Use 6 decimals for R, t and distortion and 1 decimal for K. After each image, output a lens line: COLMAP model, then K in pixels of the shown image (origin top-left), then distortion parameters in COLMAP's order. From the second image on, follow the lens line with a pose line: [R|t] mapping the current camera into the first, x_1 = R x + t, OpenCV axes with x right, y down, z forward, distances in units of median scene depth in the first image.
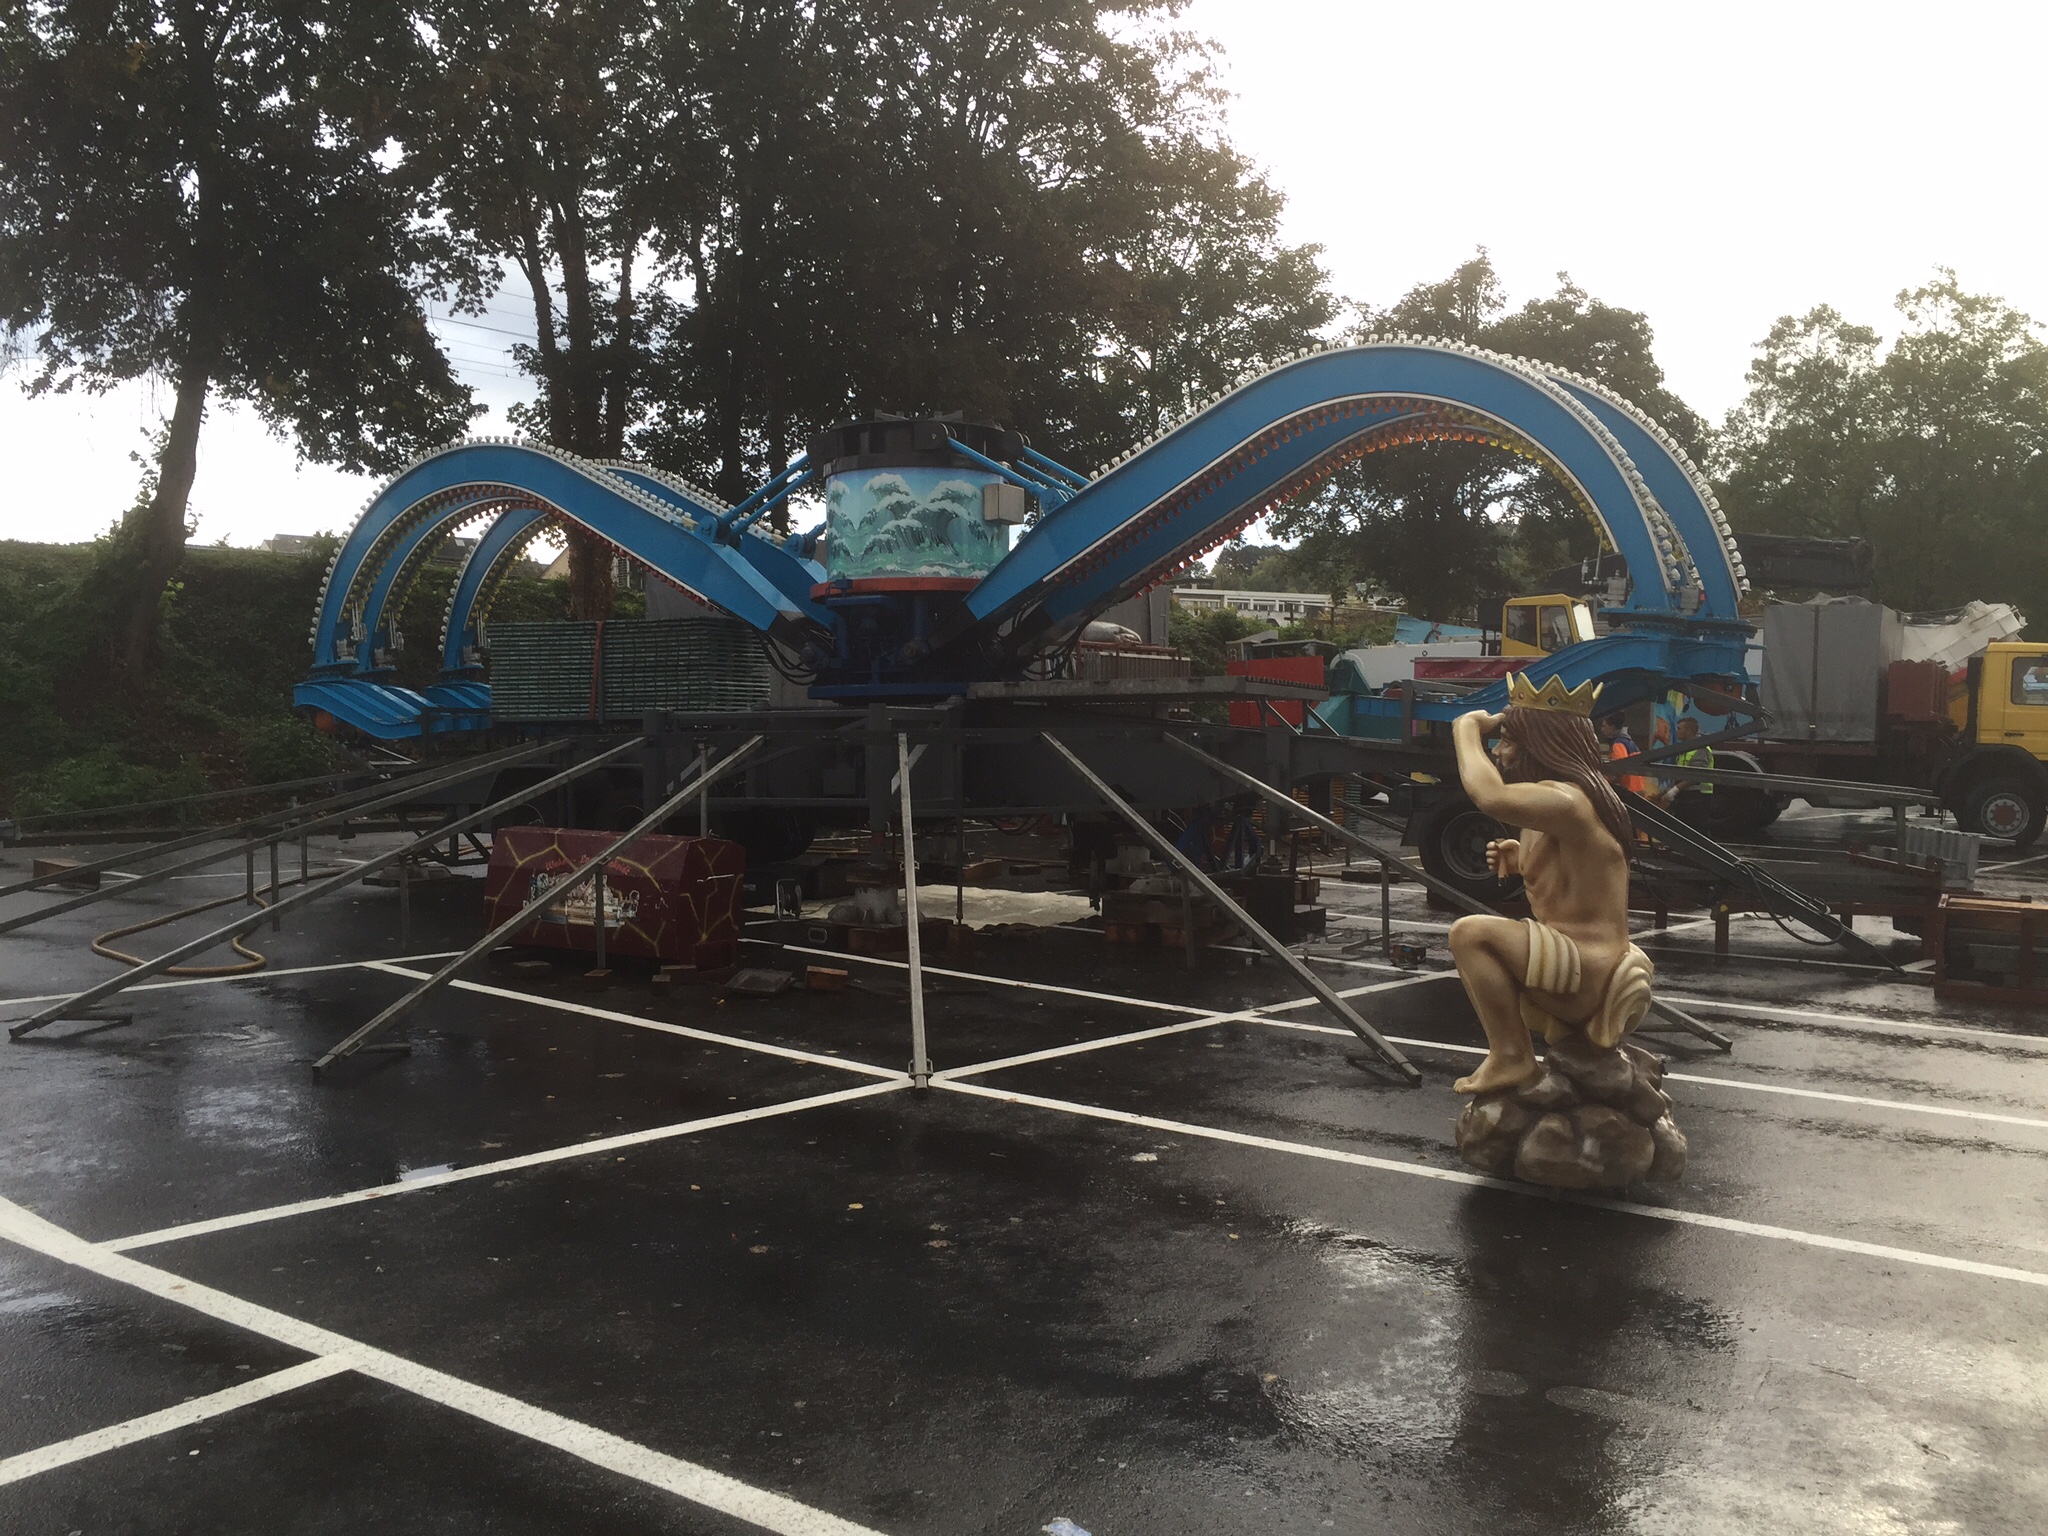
lens RADIAL K [[1721.4, 0, 1023.2], [0, 1721.4, 770.7], [0, 0, 1]] dist [0.003620, 0.000270]
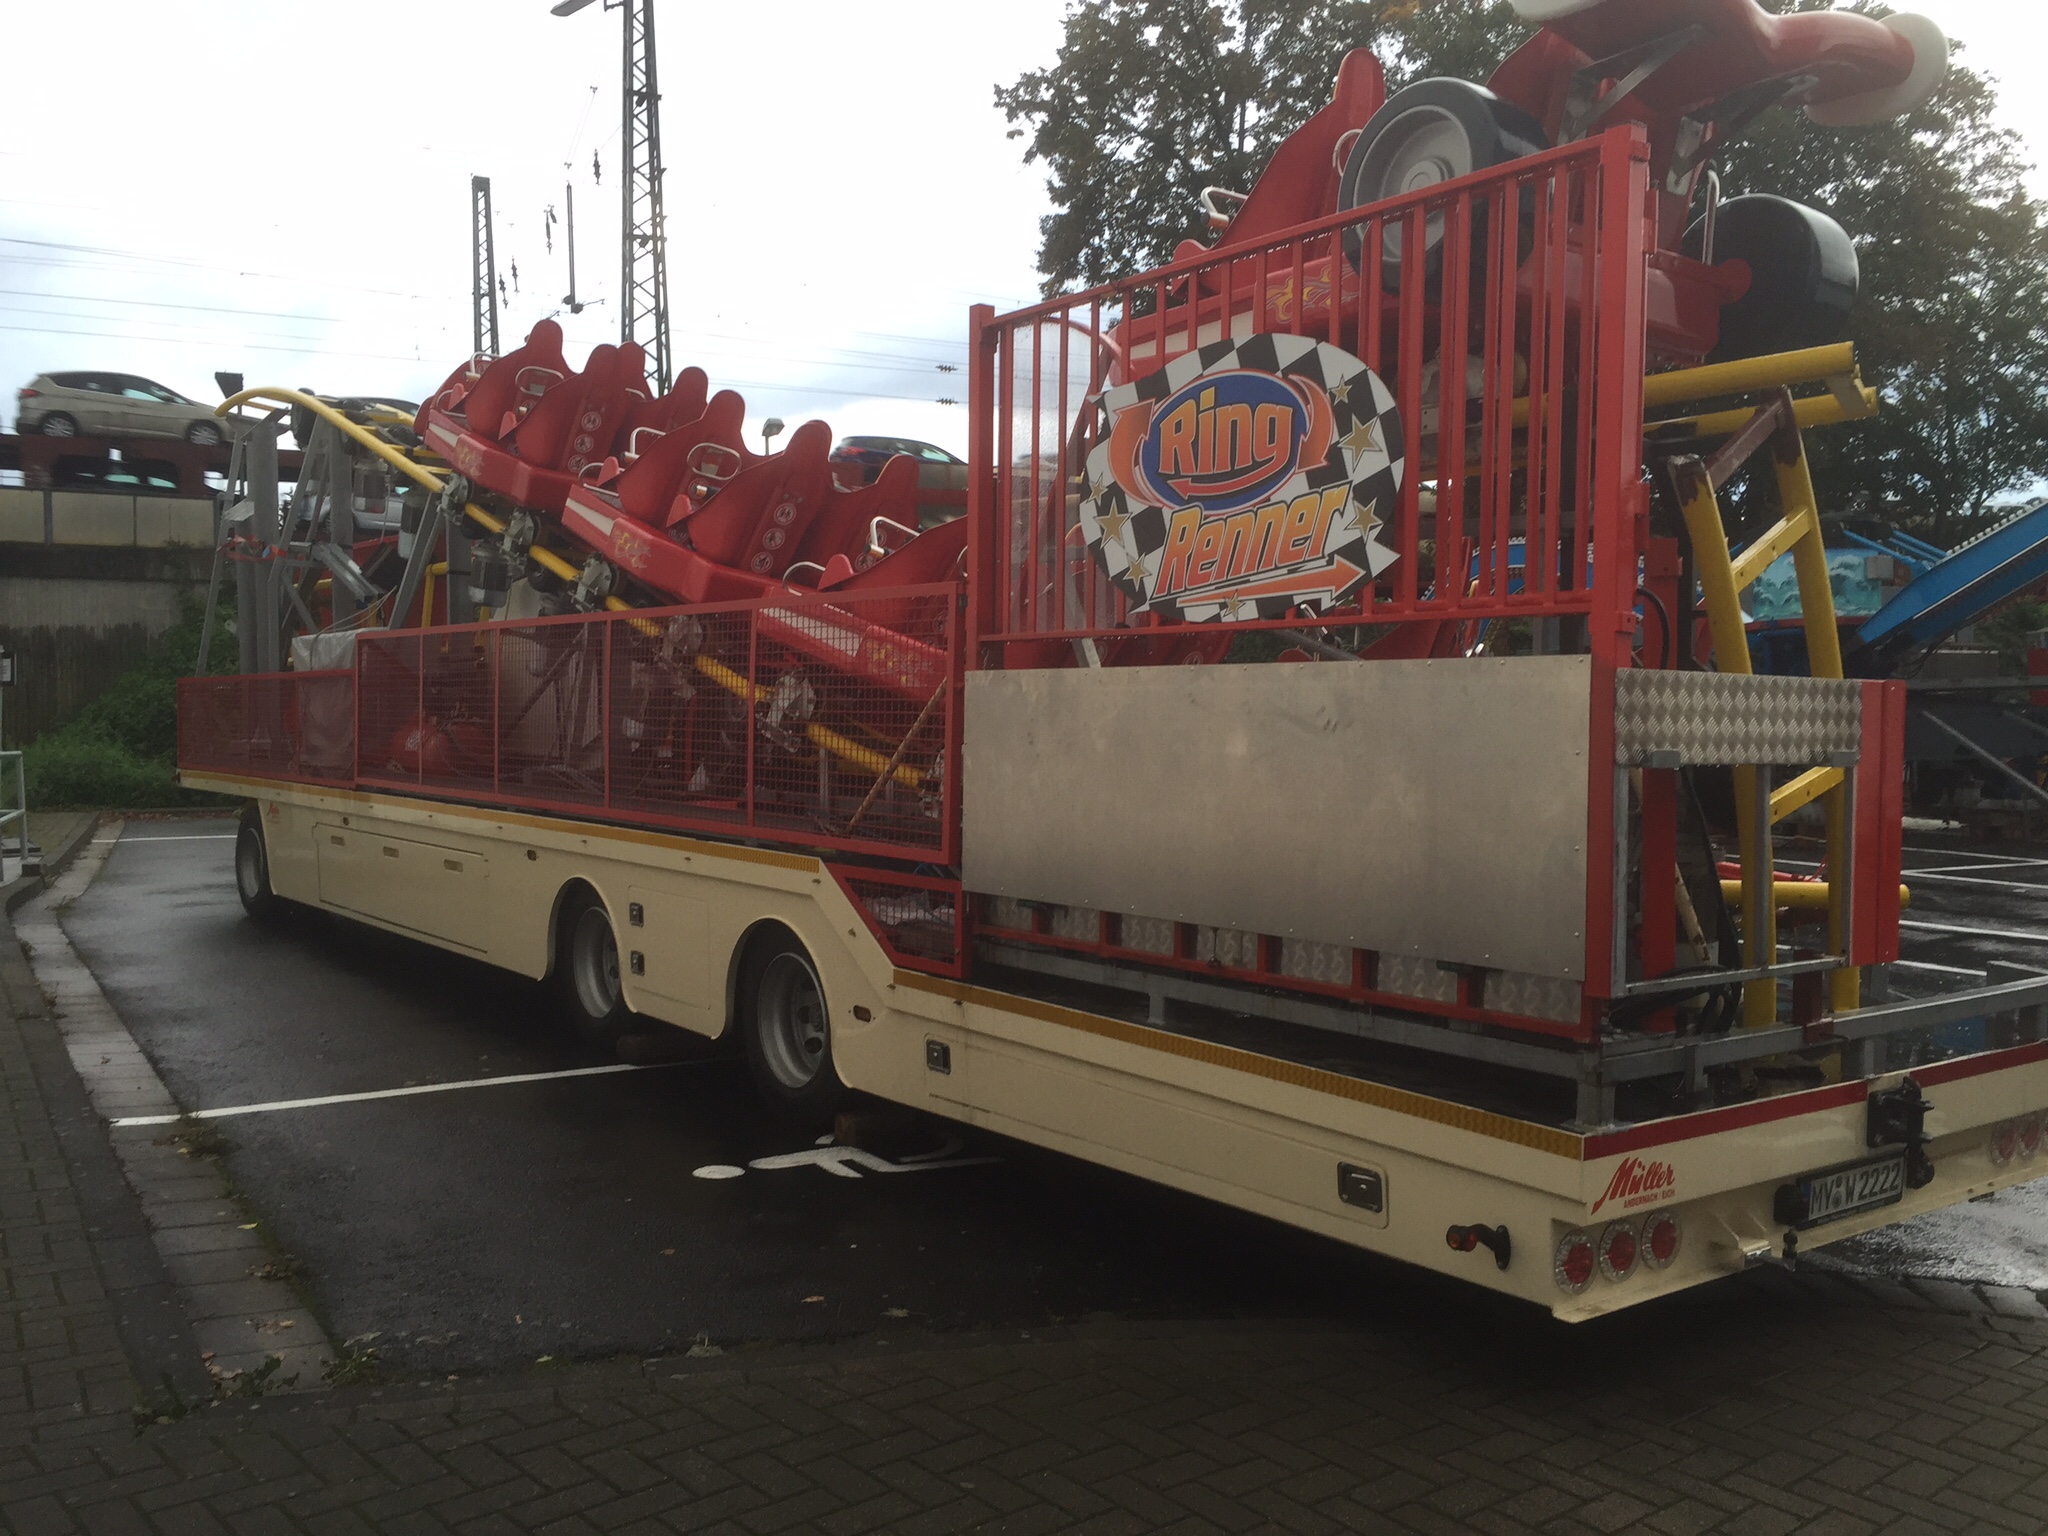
lens RADIAL K [[1794.7, 0, 1021.5], [0, 1794.7, 762.8], [0, 0, 1]] dist [0.001027, 0.003940]
pose [[0.927351, -0.009560, -0.374071, -0.127468], [0.009919, 0.999950, -0.000967, 0.018162], [0.374062, -0.002813, 0.927399, -0.832570]]
